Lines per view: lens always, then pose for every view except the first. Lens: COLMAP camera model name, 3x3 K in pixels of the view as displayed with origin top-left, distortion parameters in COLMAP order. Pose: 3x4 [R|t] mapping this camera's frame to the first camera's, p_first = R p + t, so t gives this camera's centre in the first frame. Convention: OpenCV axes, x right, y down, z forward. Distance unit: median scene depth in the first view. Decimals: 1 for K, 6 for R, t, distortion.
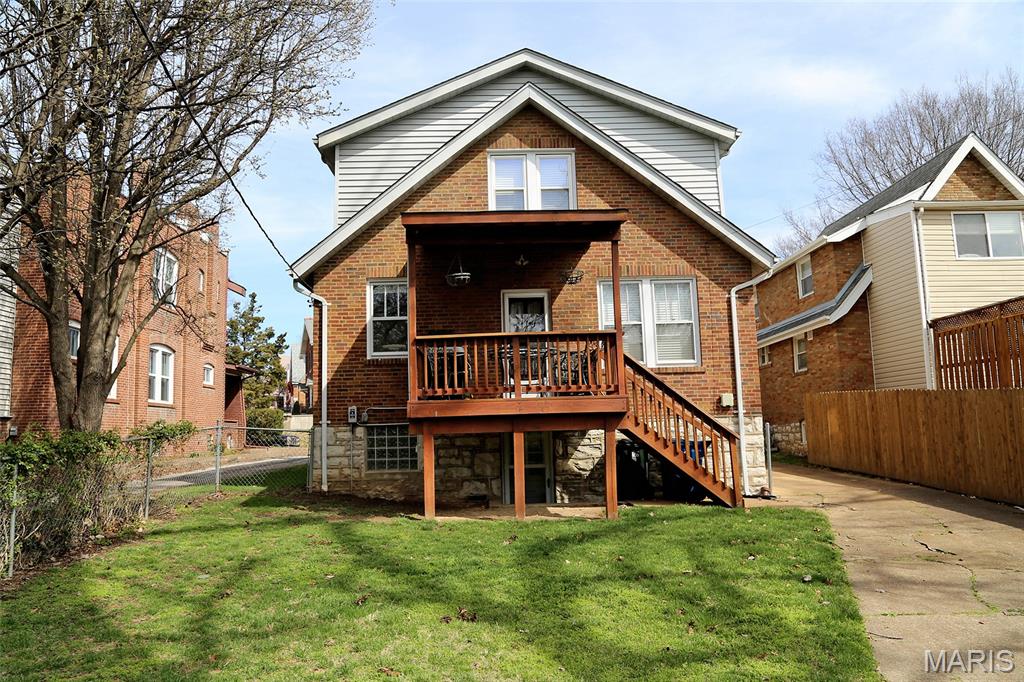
lens RADIAL K [[735.9, 0, 512.0], [0, 735.9, 341.0], [0, 0, 1]] dist [-0.119517, 0.095386]
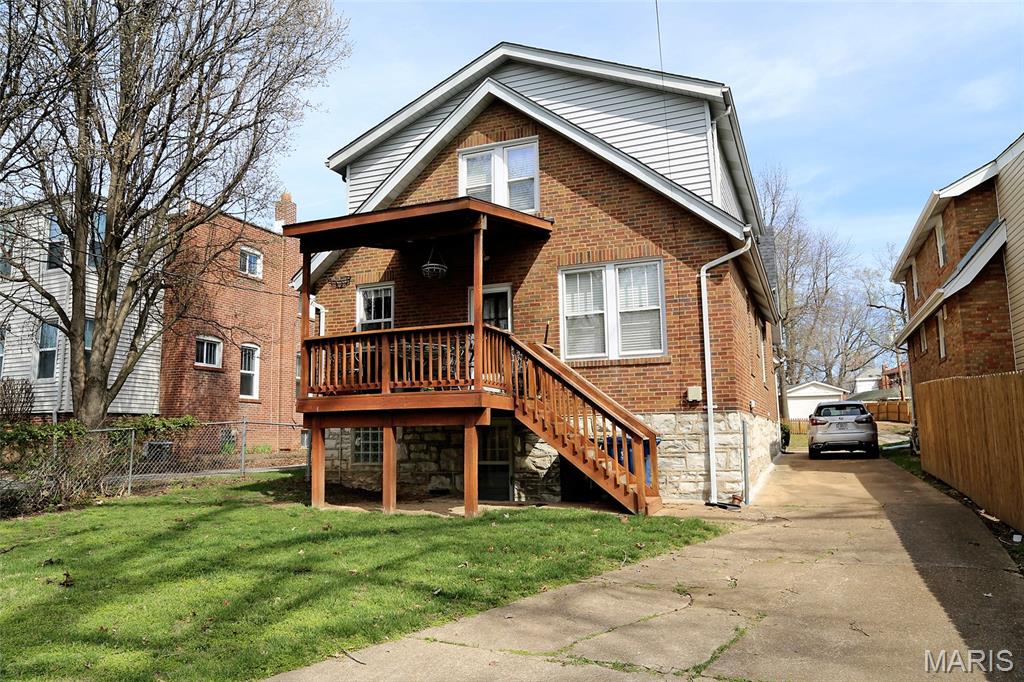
lens RADIAL K [[735.9, 0, 512.0], [0, 735.9, 341.0], [0, 0, 1]] dist [-0.119517, 0.095386]
pose [[0.915535, -0.040390, -0.400206, 0.440858], [0.040890, 0.999137, -0.007292, 0.014190], [0.400155, -0.009688, 0.916396, 0.099985]]
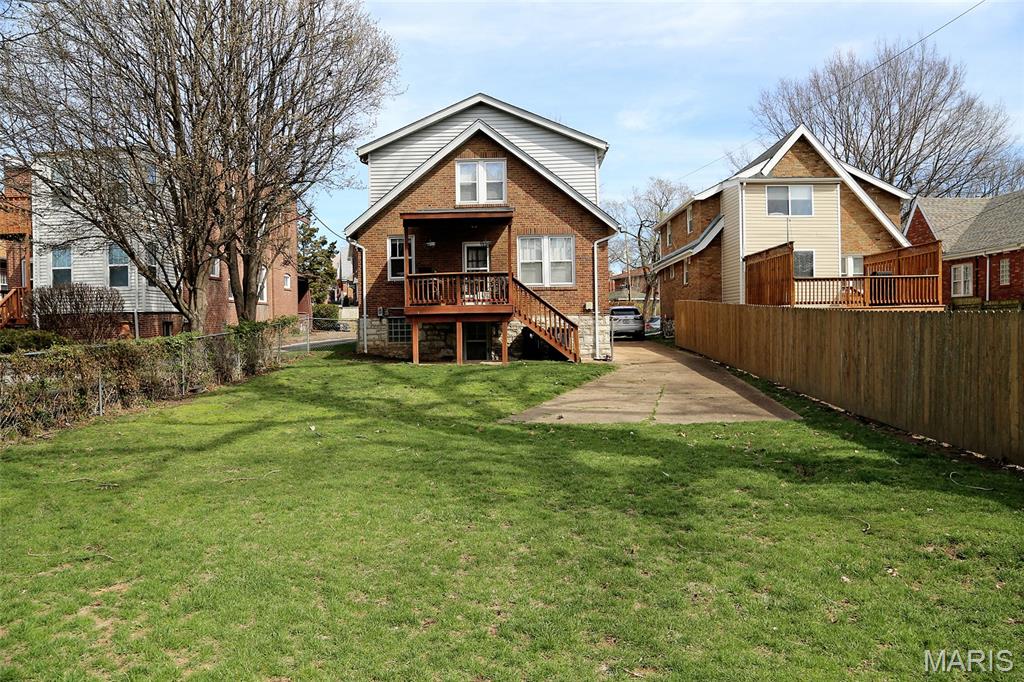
lens RADIAL K [[700.8, 0, 512.0], [0, 700.8, 341.0], [0, 0, 1]] dist [-0.111684, 0.000397]
pose [[0.998674, 0.013146, -0.049777, 0.190510], [-0.005499, 0.988556, 0.150751, -0.088011], [0.051189, -0.150278, 0.987318, -0.686535]]
